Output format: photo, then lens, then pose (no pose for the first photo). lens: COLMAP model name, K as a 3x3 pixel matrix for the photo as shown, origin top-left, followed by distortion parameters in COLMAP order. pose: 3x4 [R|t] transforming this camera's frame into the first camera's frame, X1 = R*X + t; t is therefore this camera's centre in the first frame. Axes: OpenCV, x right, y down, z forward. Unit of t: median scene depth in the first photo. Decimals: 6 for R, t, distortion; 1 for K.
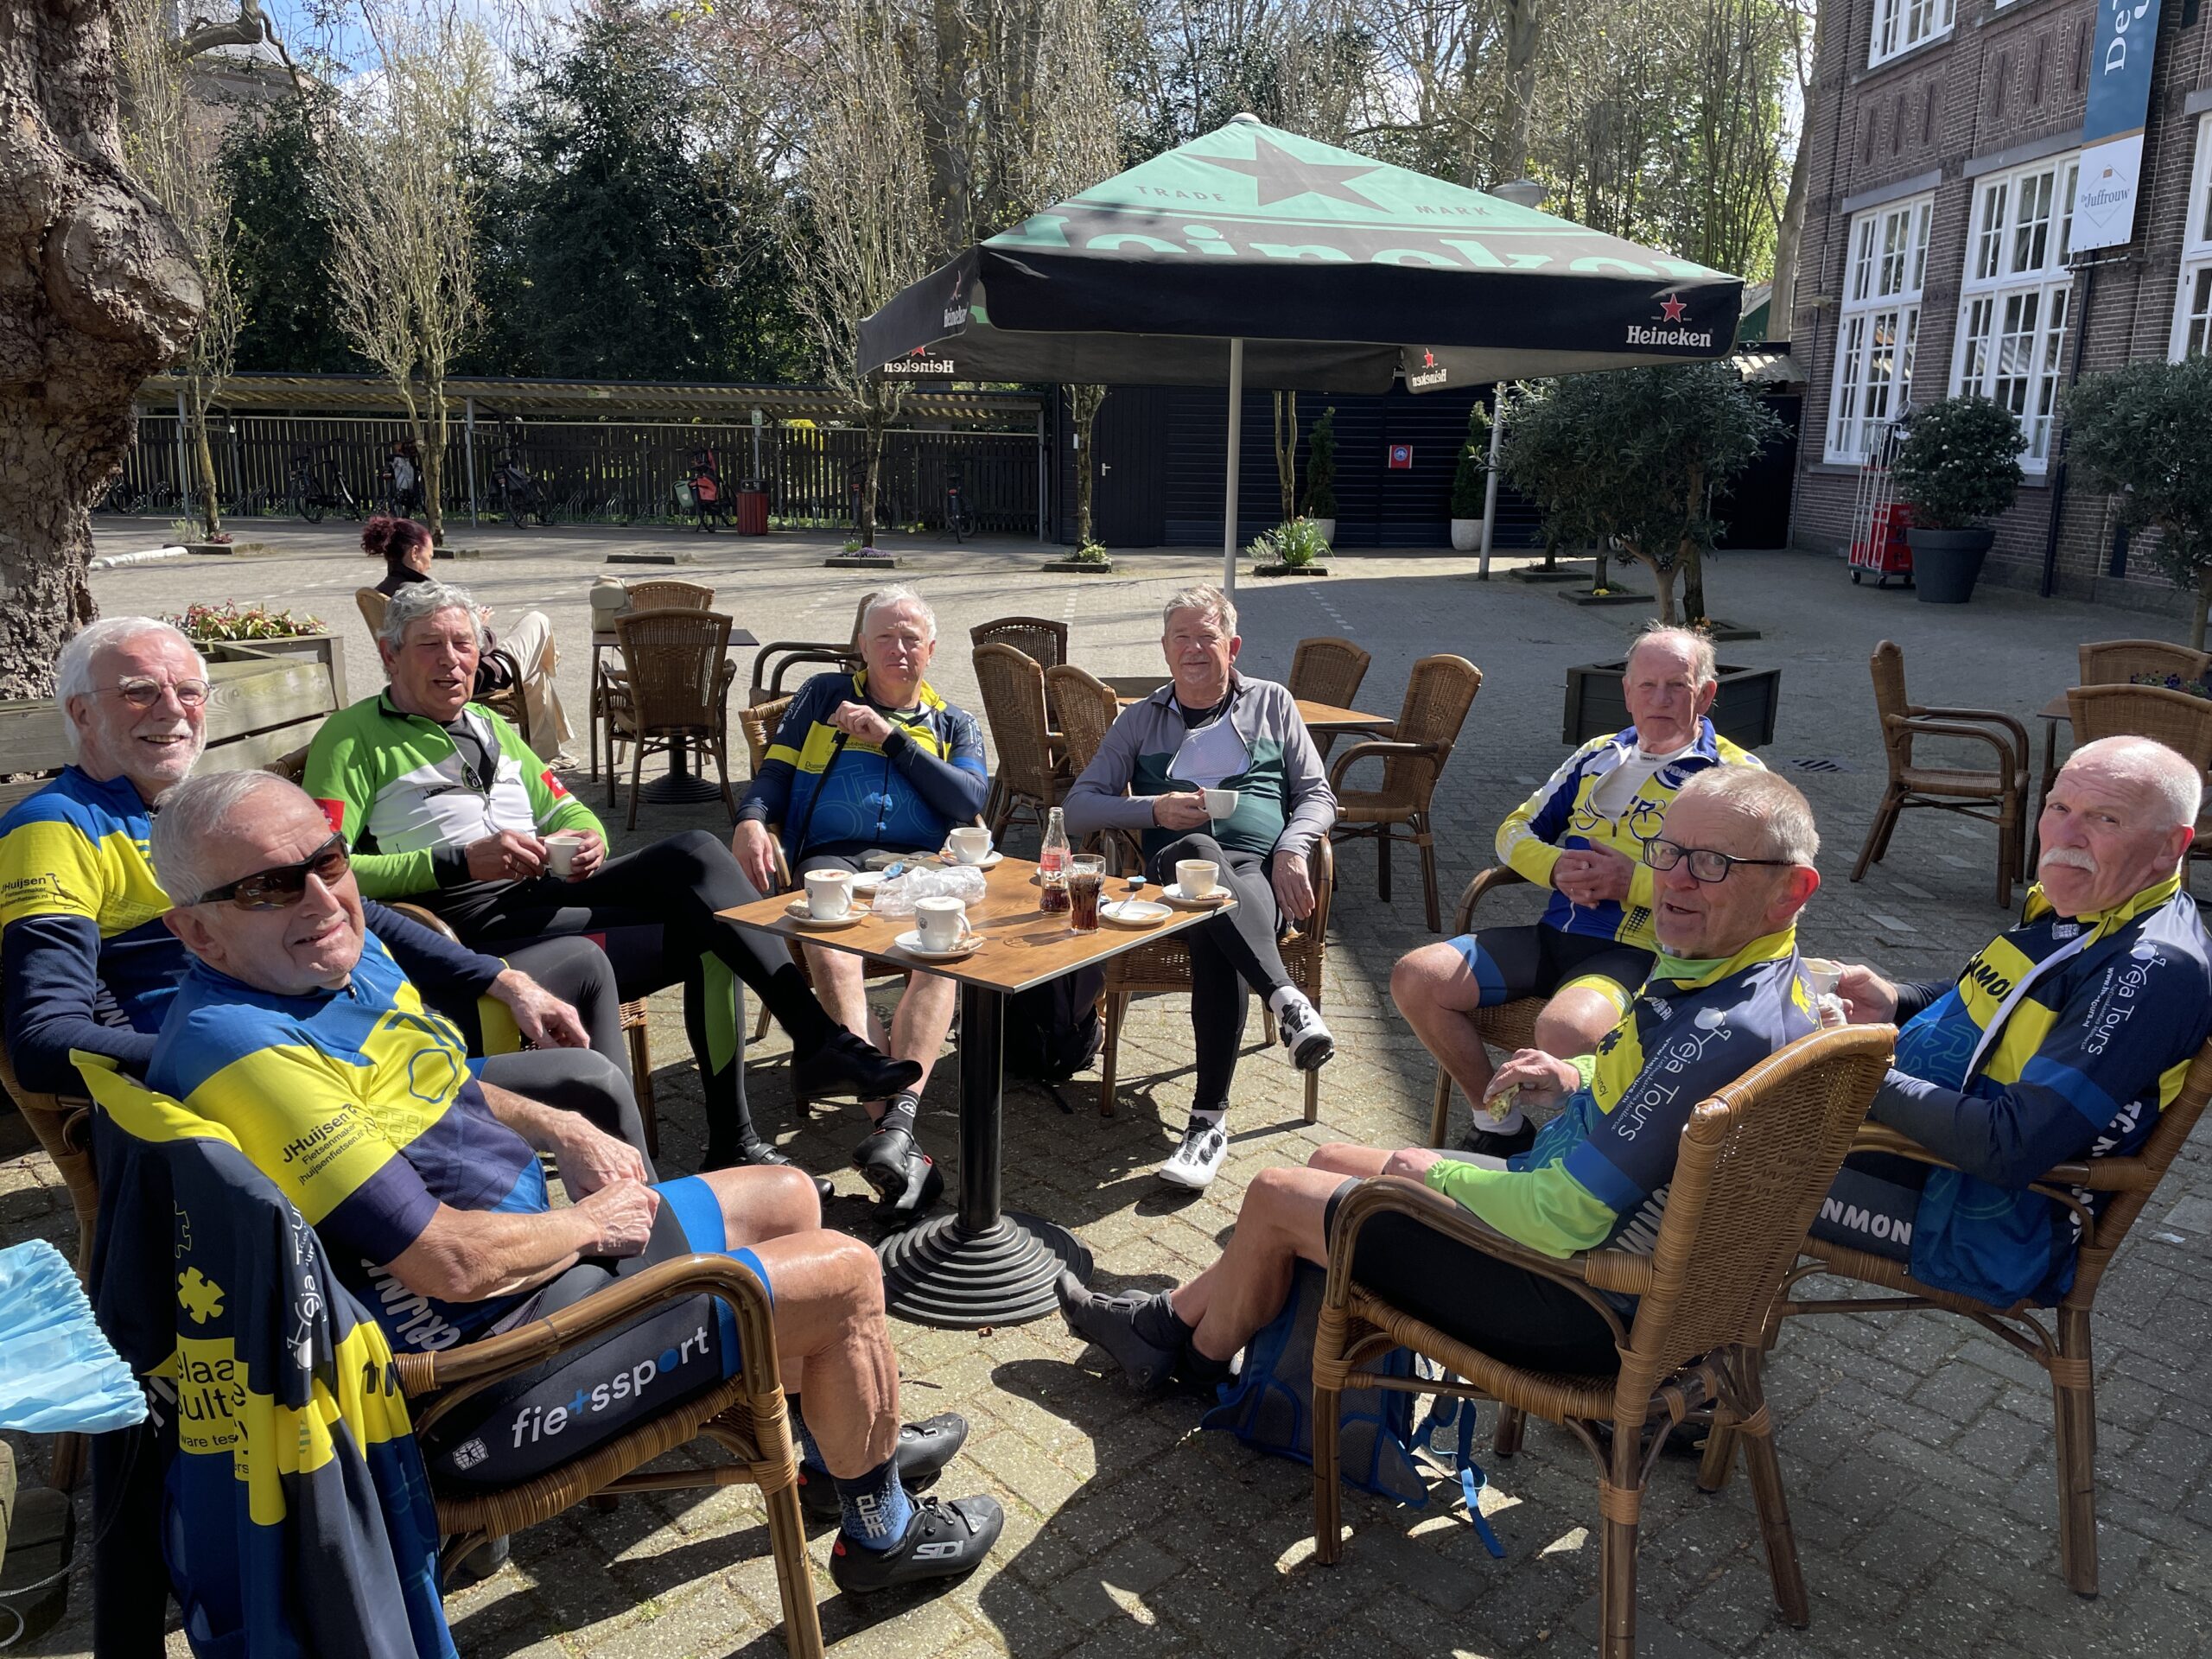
lens RADIAL K [[1673.7, 0, 1106.0], [0, 1673.7, 829.5], [0, 0, 1]] dist [0.100189, -0.128764]
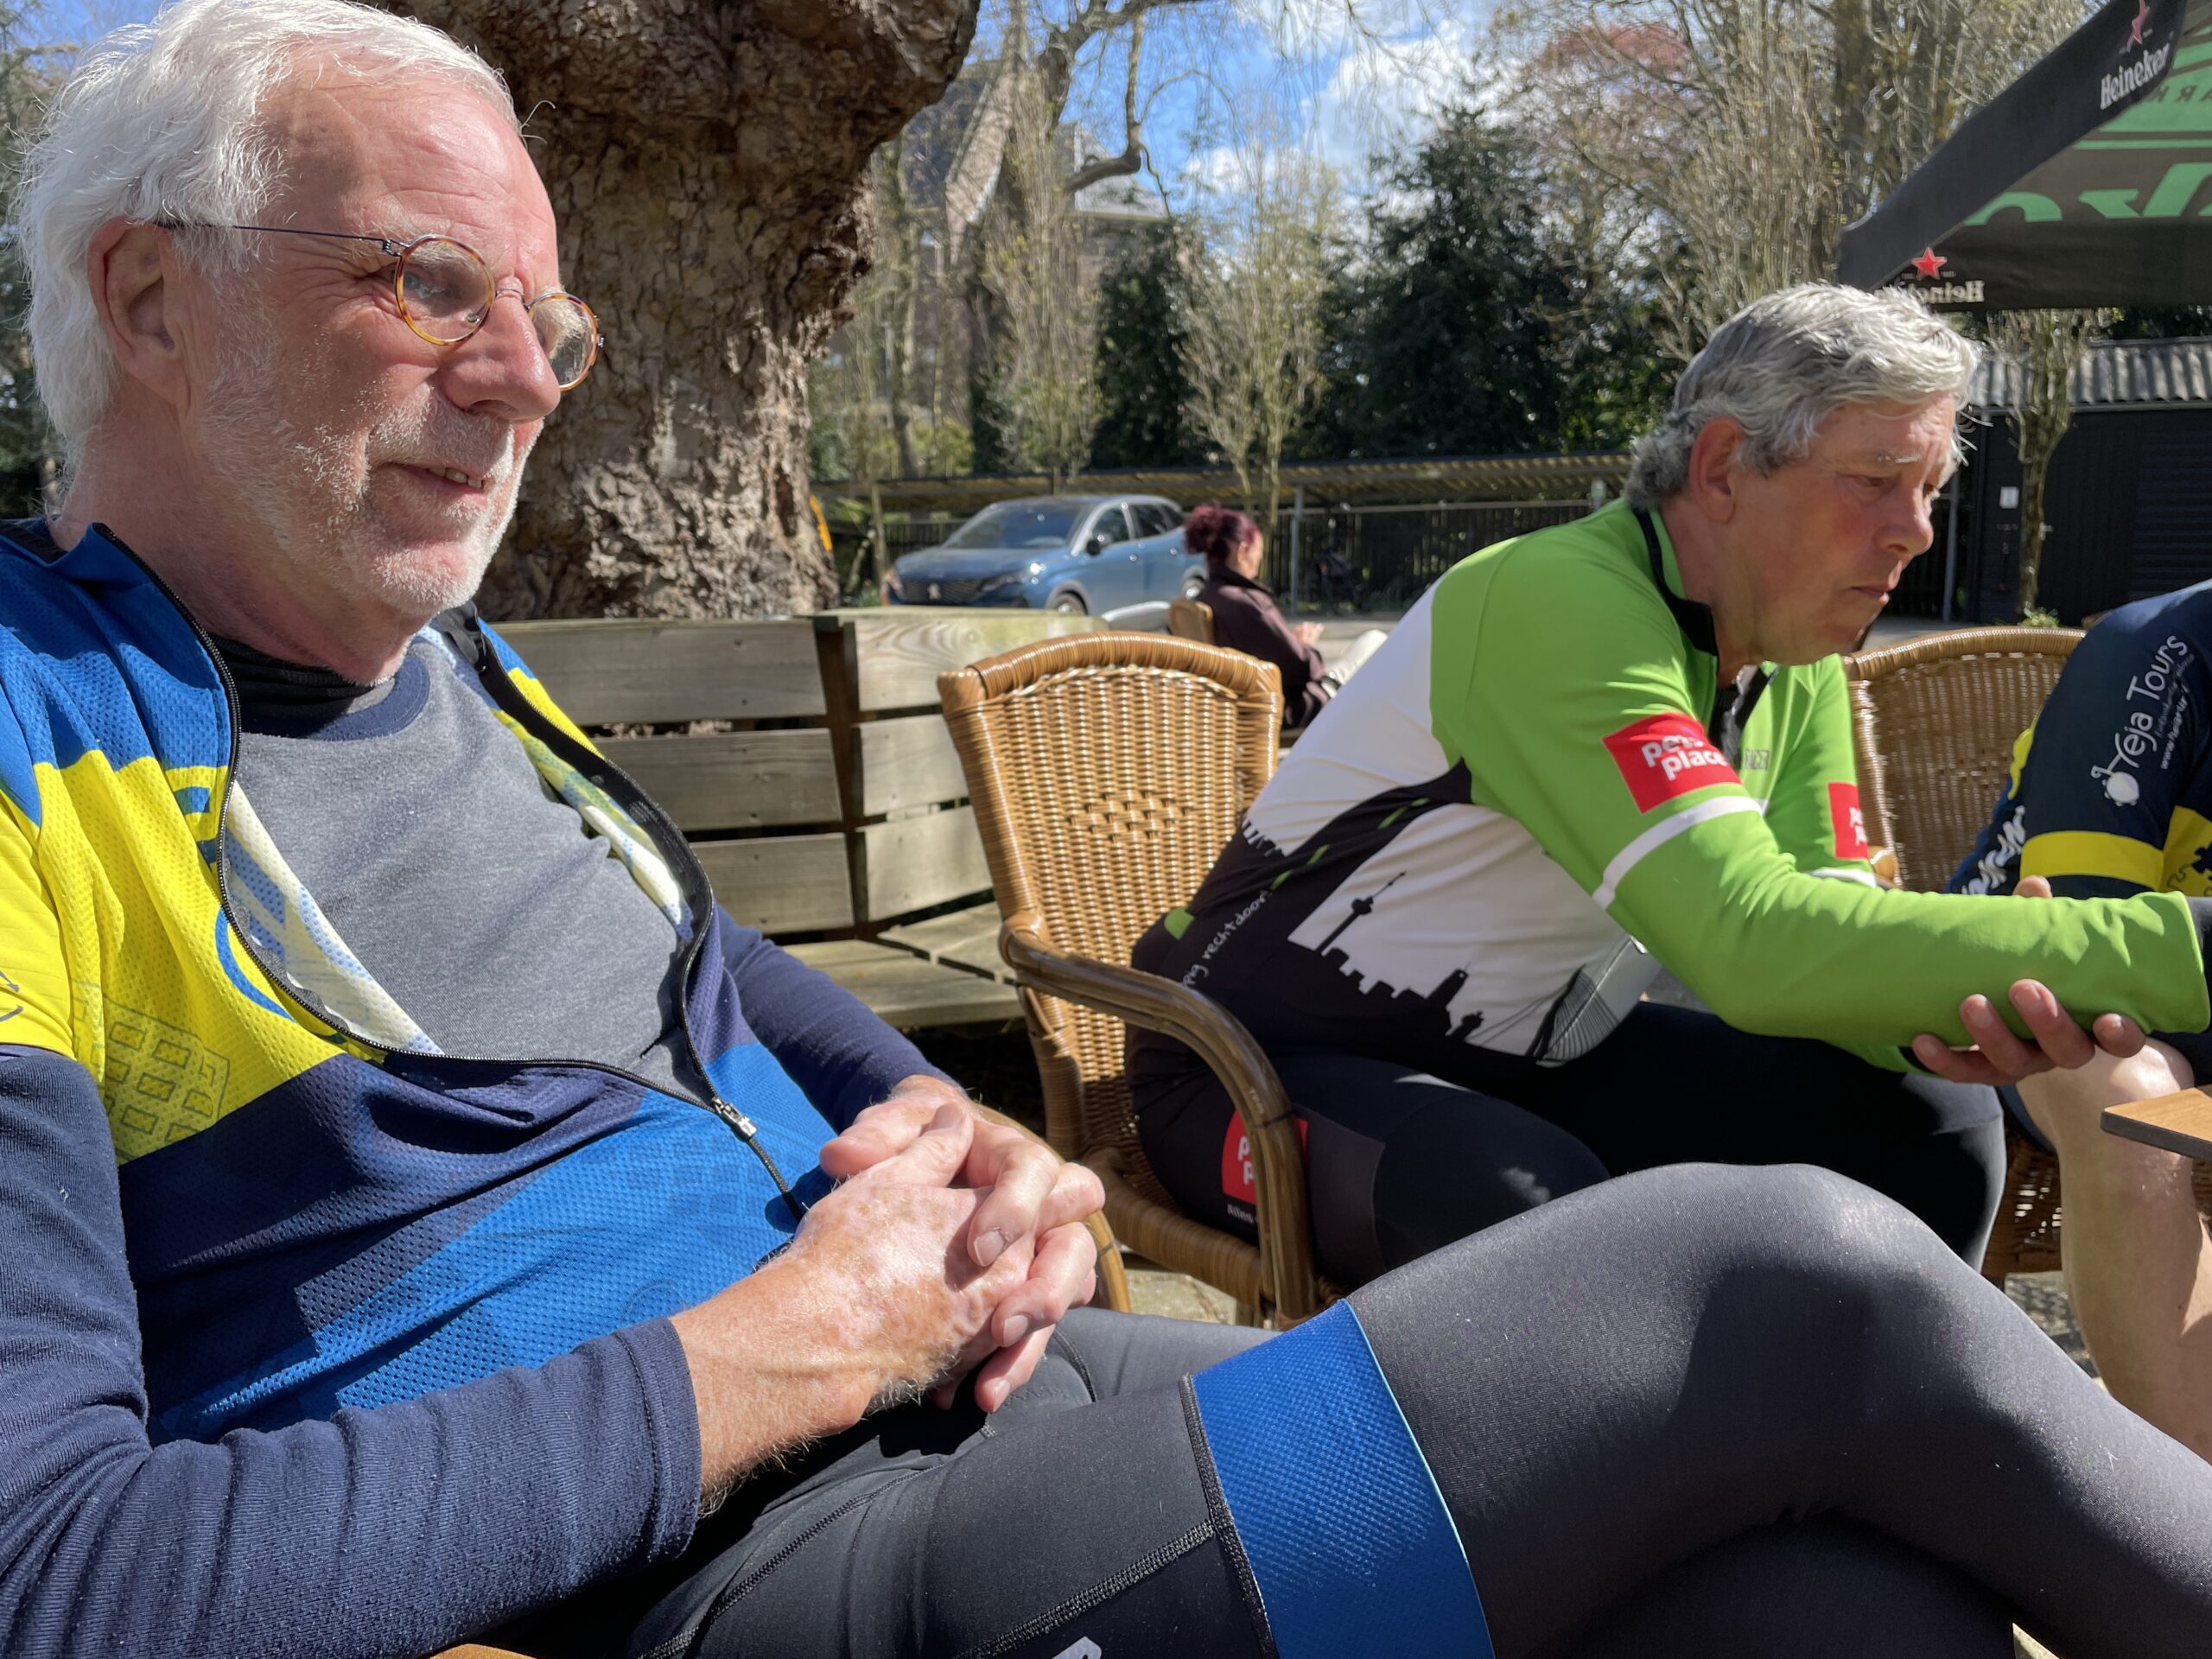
lens RADIAL K [[1673.7, 0, 1106.0], [0, 1673.7, 829.5], [0, 0, 1]] dist [0.100189, -0.128764]
pose [[0.896840, 0.047480, -0.439800, -0.045666], [-0.078452, 0.995534, -0.052504, 0.005696], [0.435343, 0.081591, 0.896560, 0.114777]]
